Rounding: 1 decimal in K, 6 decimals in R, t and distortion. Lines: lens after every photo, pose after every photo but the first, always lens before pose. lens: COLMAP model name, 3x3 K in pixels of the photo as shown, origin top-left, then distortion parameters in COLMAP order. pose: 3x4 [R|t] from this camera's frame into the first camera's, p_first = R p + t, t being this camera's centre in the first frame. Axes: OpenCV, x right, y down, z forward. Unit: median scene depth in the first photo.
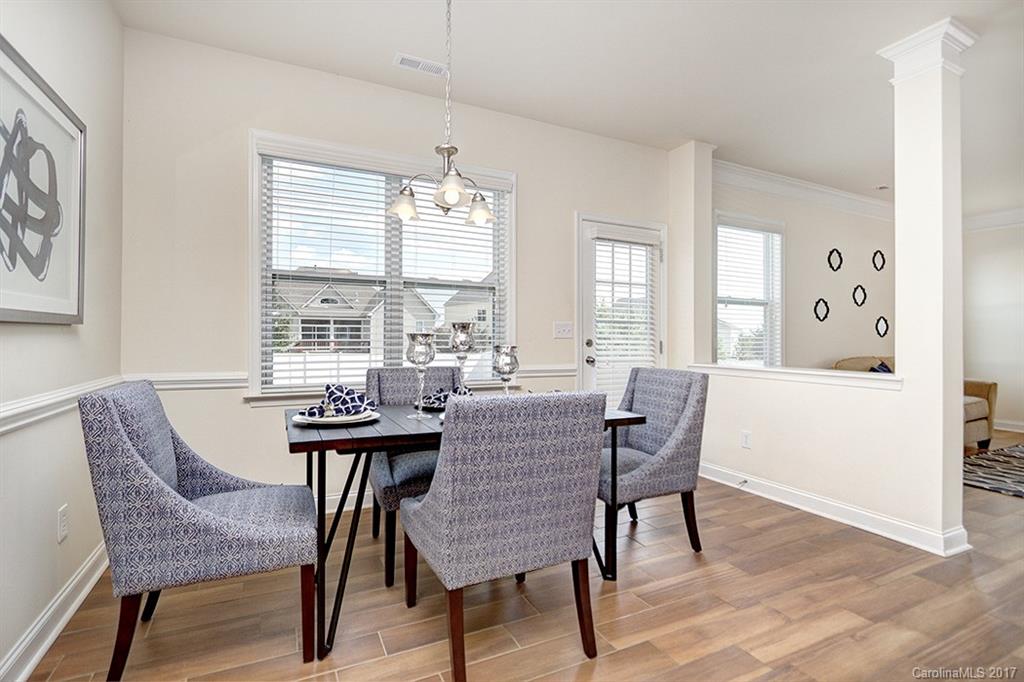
lens RADIAL K [[474.1, 0, 511.1], [0, 474.1, 342.0], [0, 0, 1]] dist [-0.021397, 0.000734]
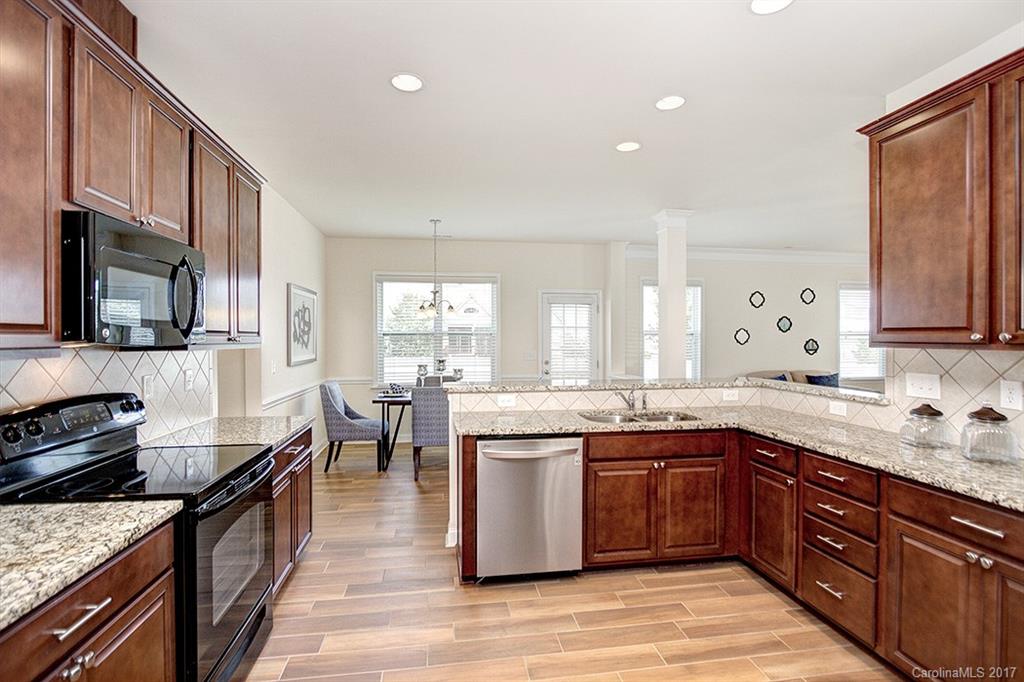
lens RADIAL K [[474.1, 0, 511.1], [0, 474.1, 341.2], [0, 0, 1]] dist [-0.021397, 0.000734]
pose [[0.954326, -0.008377, -0.298651, 0.566588], [0.006782, 0.999957, -0.006379, -0.066910], [0.298691, 0.004062, 0.954341, -0.733889]]
